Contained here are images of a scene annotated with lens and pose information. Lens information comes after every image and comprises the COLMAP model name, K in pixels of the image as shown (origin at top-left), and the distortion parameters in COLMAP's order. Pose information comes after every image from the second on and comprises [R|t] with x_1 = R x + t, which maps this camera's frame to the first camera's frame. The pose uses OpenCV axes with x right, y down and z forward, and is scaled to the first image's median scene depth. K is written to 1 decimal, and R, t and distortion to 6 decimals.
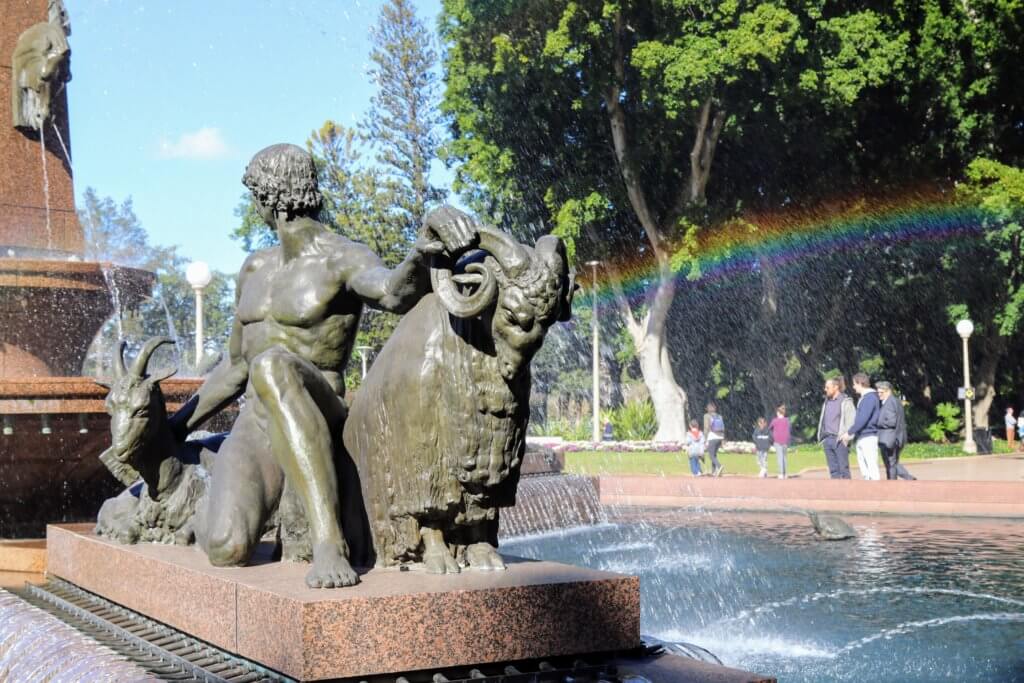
lens RADIAL K [[1602.9, 0, 512.0], [0, 1602.9, 341.5], [0, 0, 1]] dist [-0.007229, -0.011569]
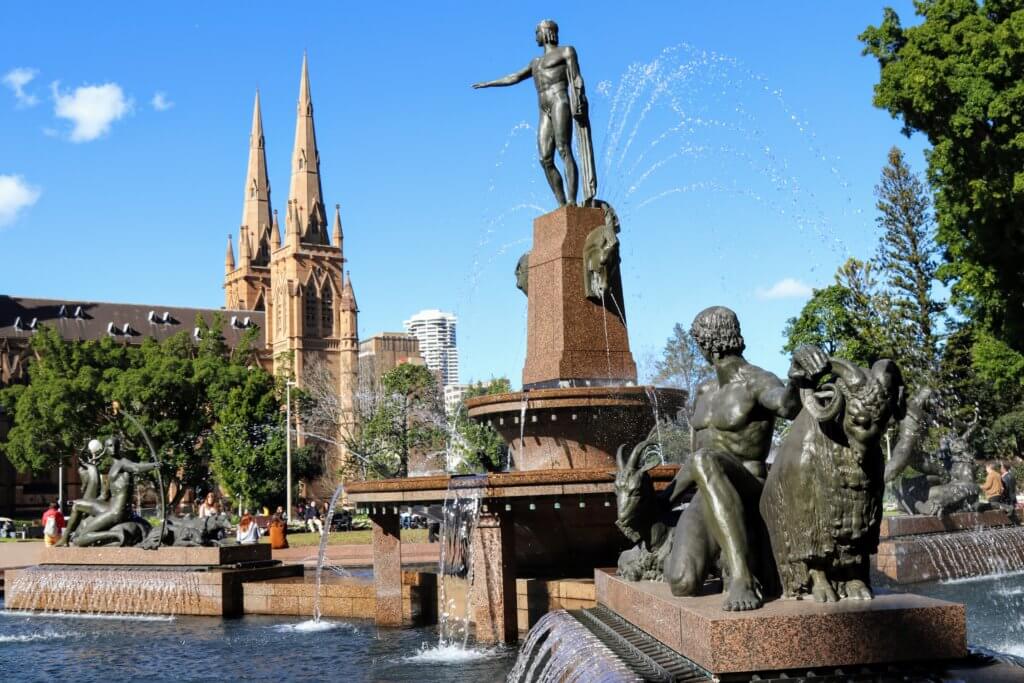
lens RADIAL K [[1241.4, 0, 512.0], [0, 1241.4, 341.5], [0, 0, 1]] dist [-0.043797, -0.039986]
pose [[0.907235, -0.076215, -0.413661, 0.158625], [0.047898, 0.995769, -0.078416, -0.011334], [0.417887, 0.051328, 0.907048, -0.109092]]
